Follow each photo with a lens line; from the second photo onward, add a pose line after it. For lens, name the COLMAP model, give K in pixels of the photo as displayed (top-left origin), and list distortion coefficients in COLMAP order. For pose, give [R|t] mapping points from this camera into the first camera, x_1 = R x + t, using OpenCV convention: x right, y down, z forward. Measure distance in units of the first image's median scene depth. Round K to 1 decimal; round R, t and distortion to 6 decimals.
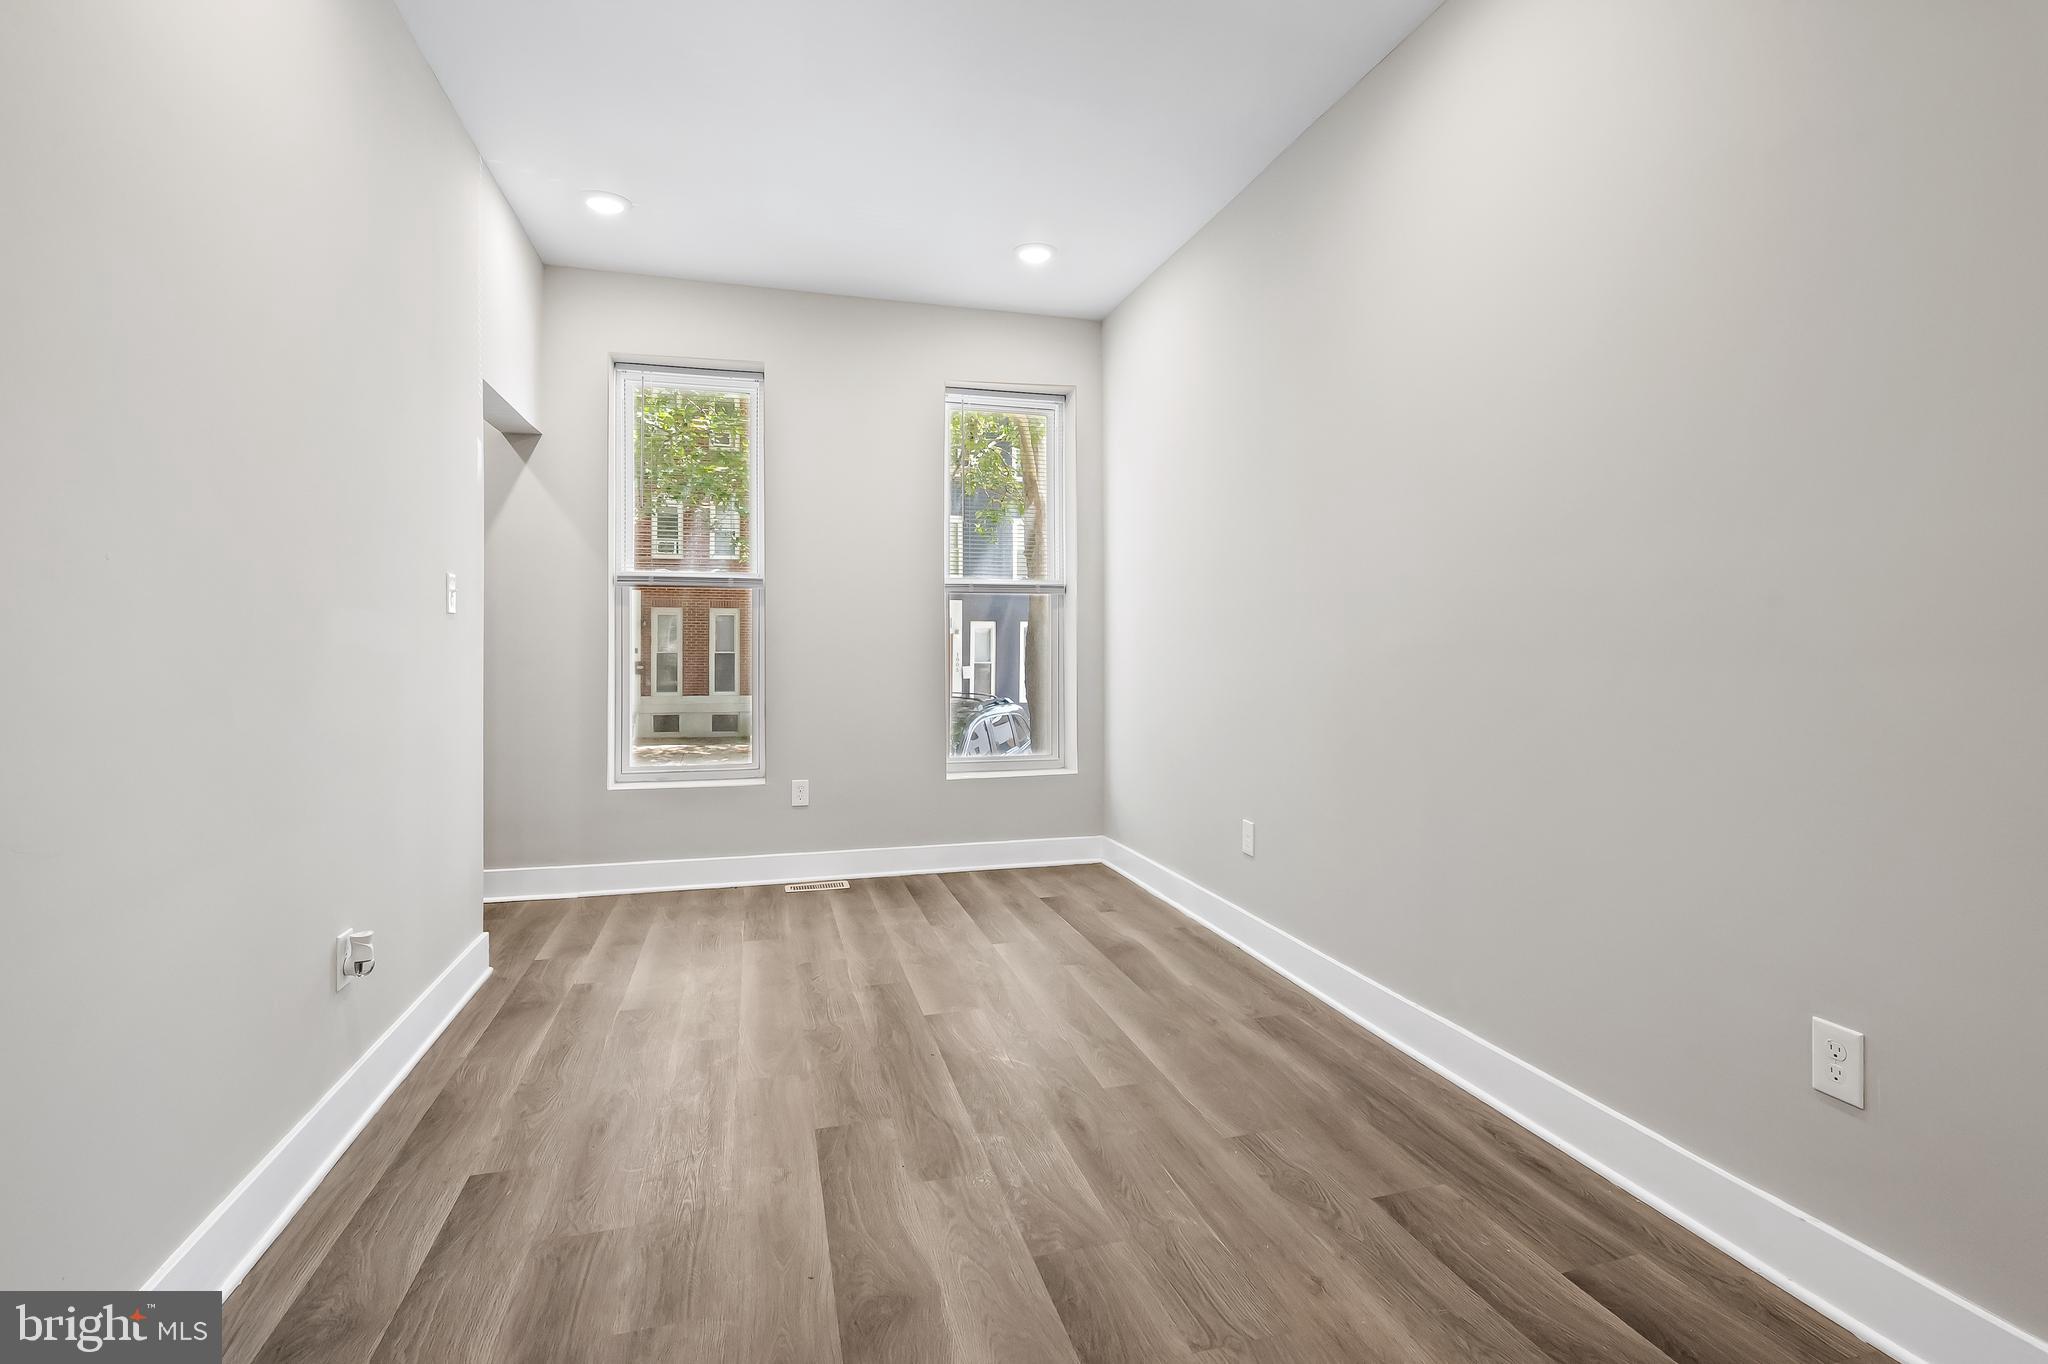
lens RADIAL K [[959.5, 0, 1039.7], [0, 959.5, 619.7], [0, 0, 1]] dist [0.000934, -0.000871]
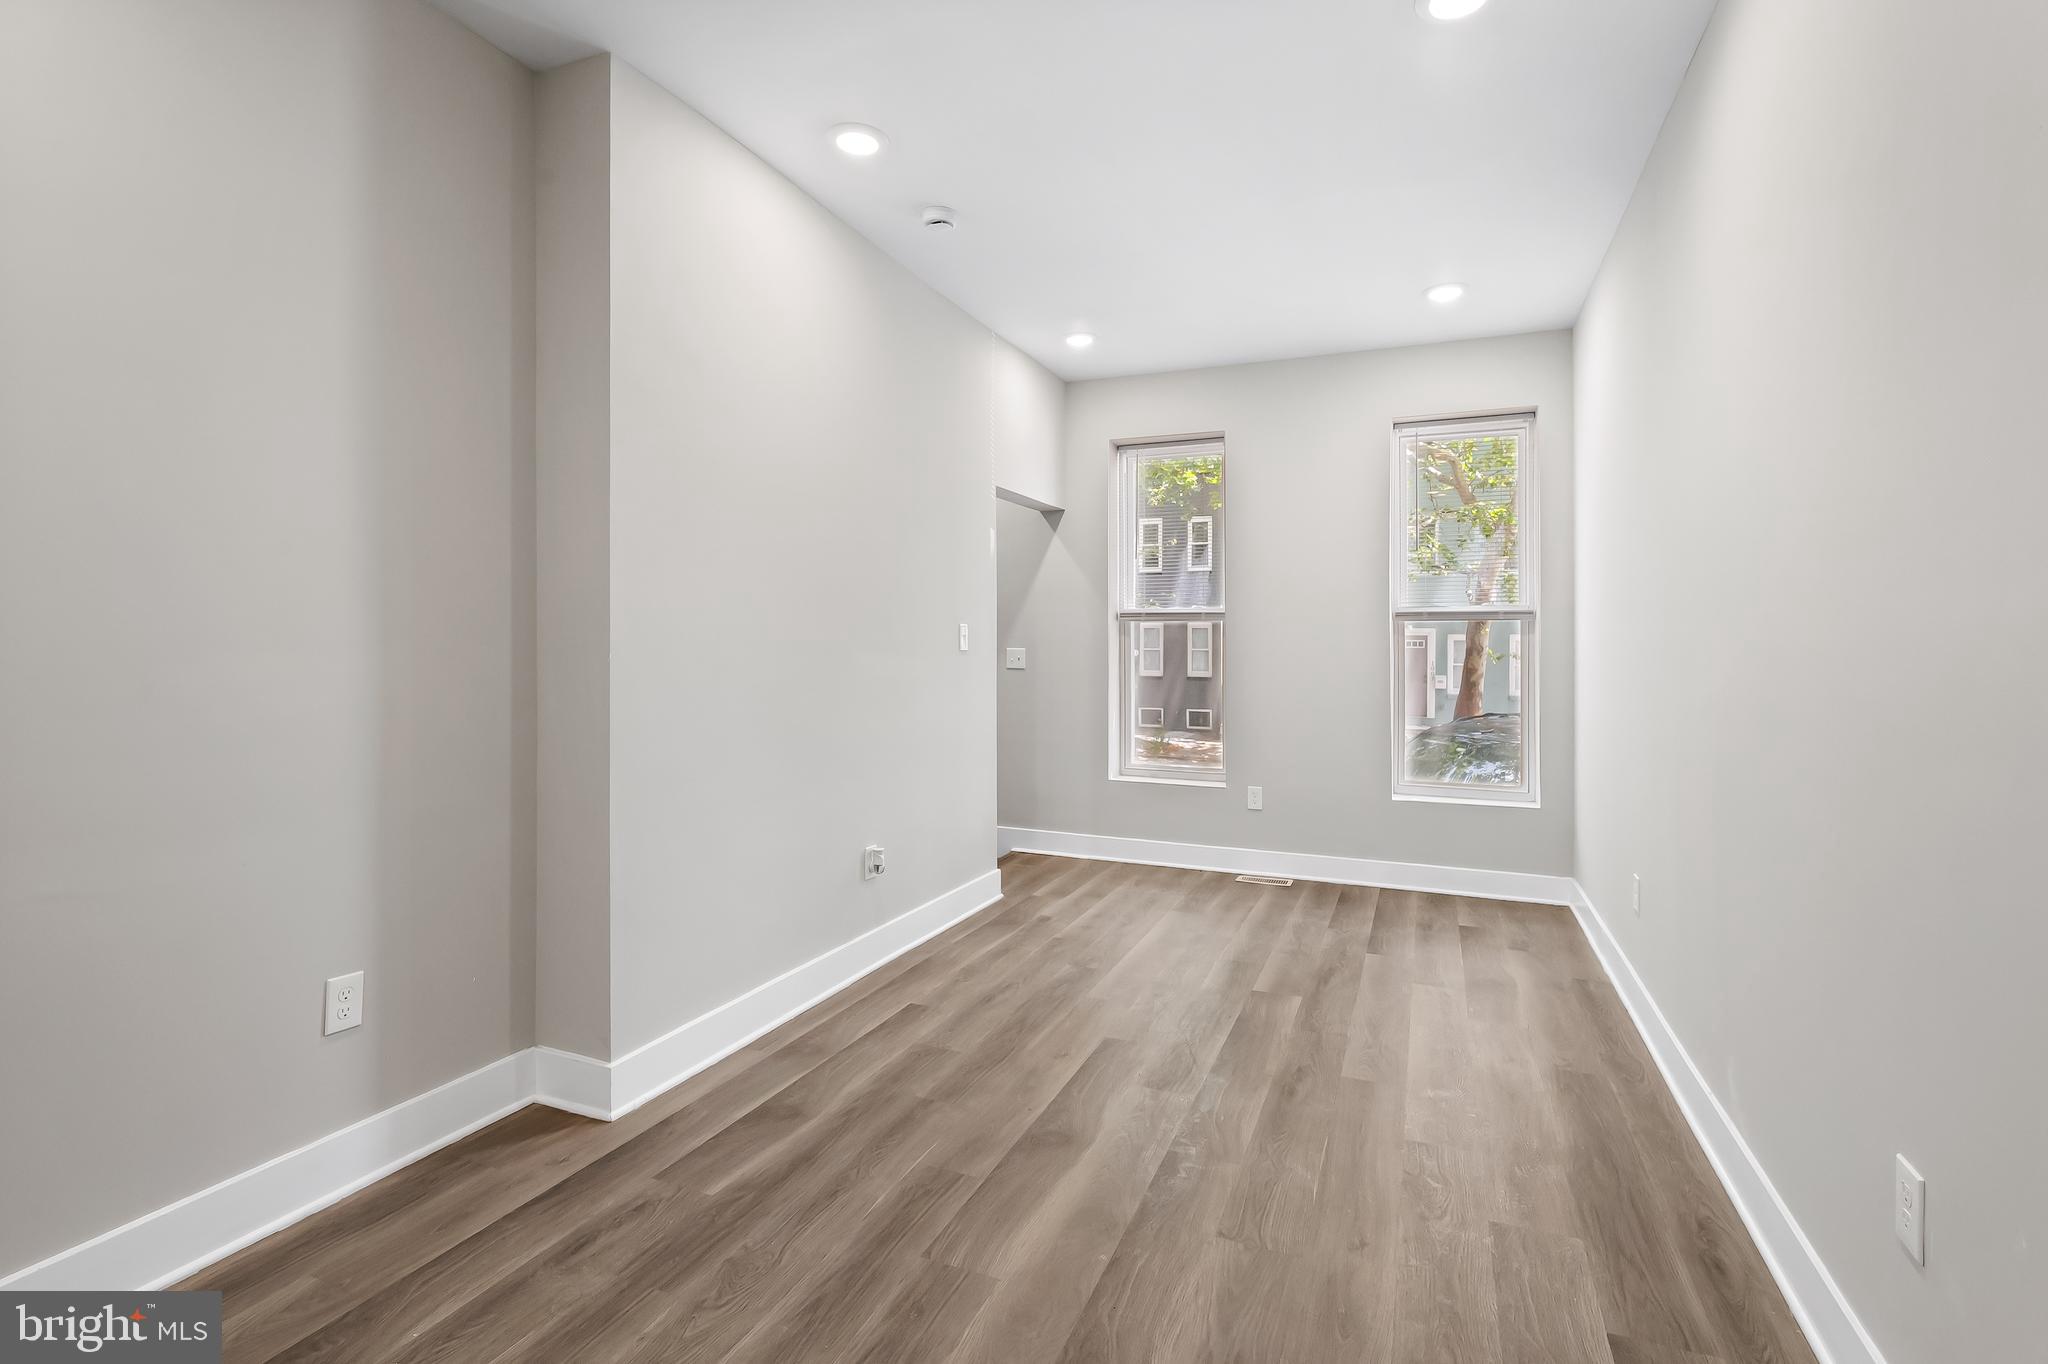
lens RADIAL K [[959.5, 0, 1039.7], [0, 959.5, 619.7], [0, 0, 1]] dist [0.000934, -0.000871]
pose [[0.780485, -0.012421, -0.625051, 0.287162], [0.009617, 0.999923, -0.007862, -0.028500], [0.625101, 0.000125, 0.780544, -0.066665]]
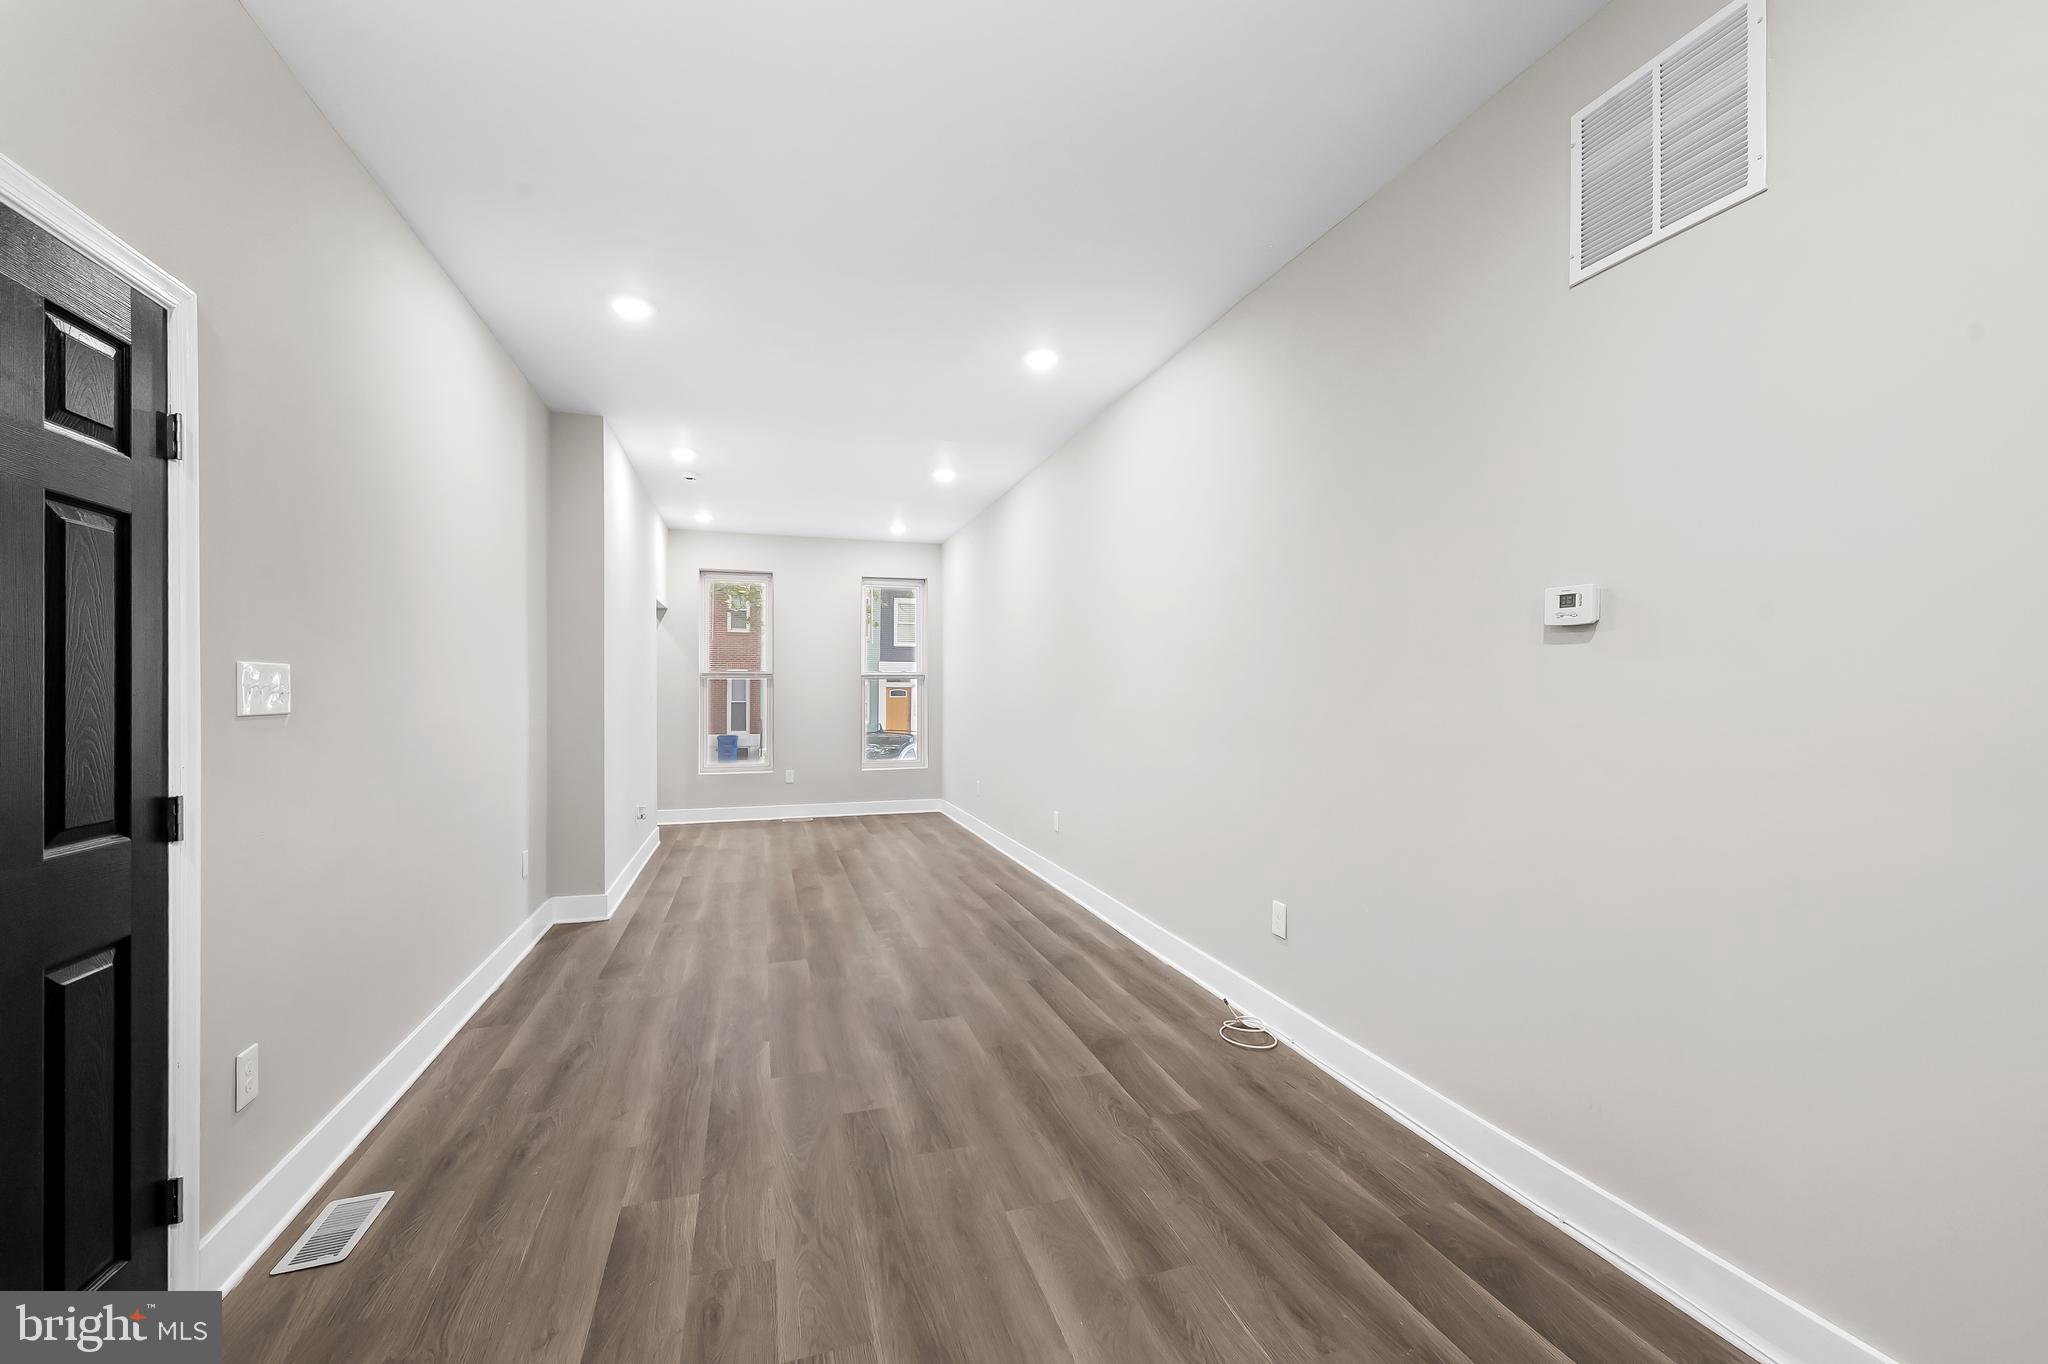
lens RADIAL K [[825.9, 0, 1012.4], [0, 825.9, 686.6], [0, 0, 1]] dist [0.003128, 0.000011]
pose [[0.999942, -0.005606, 0.009186, 0.233211], [0.005405, 0.999749, 0.021728, -0.054945], [-0.009306, -0.021677, 0.999722, -0.846168]]
